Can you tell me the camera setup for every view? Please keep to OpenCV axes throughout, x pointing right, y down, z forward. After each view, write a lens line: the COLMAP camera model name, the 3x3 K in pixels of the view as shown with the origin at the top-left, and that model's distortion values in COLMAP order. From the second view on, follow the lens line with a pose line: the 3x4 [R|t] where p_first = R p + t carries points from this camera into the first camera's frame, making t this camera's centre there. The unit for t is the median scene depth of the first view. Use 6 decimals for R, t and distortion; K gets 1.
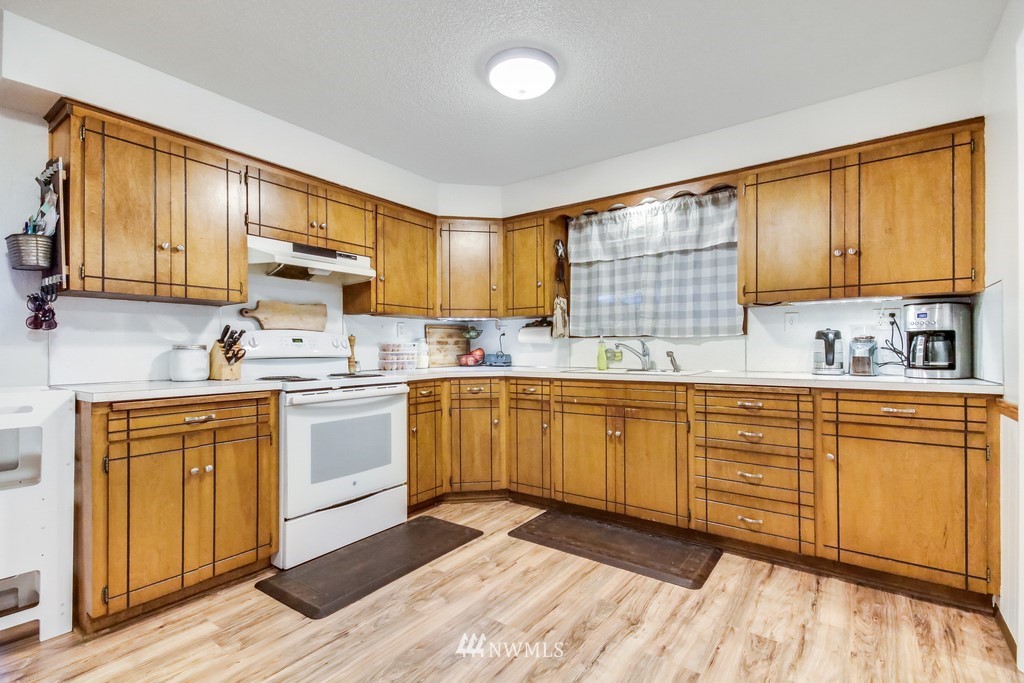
lens RADIAL K [[468.7, 0, 512.1], [0, 468.7, 350.7], [0, 0, 1]] dist [0.012109, 0.000322]
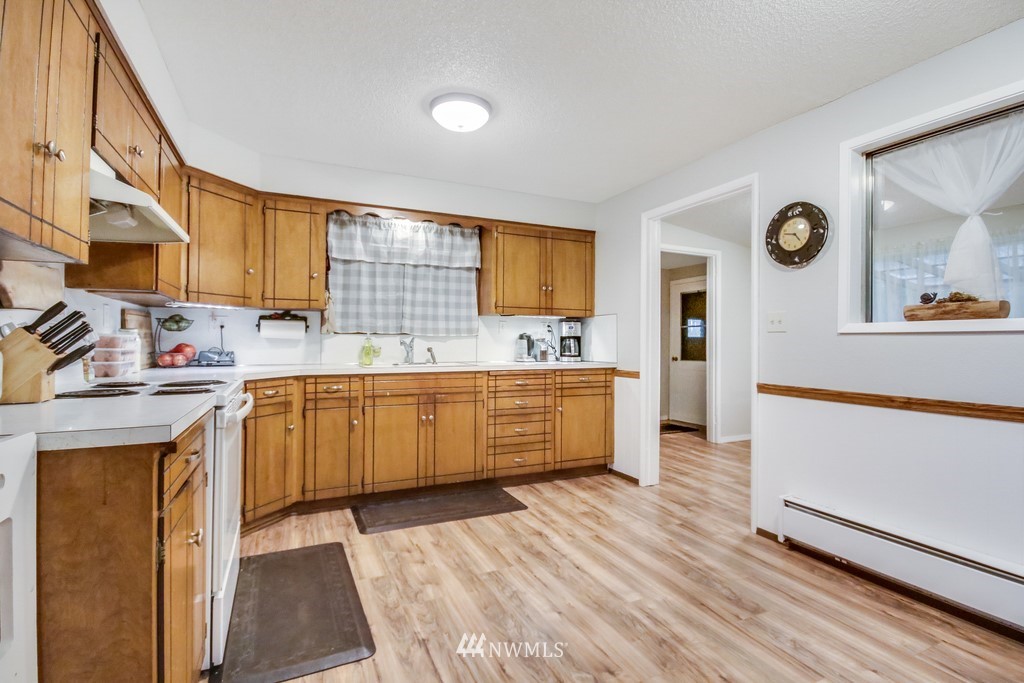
lens RADIAL K [[484.7, 0, 512.0], [0, 484.7, 341.5], [0, 0, 1]] dist [-0.023852, 0.000000]
pose [[0.482836, 0.008836, 0.875666, -0.725856], [-0.001047, 0.999954, -0.009512, -0.002372], [-0.875710, 0.003676, 0.482823, 0.232878]]
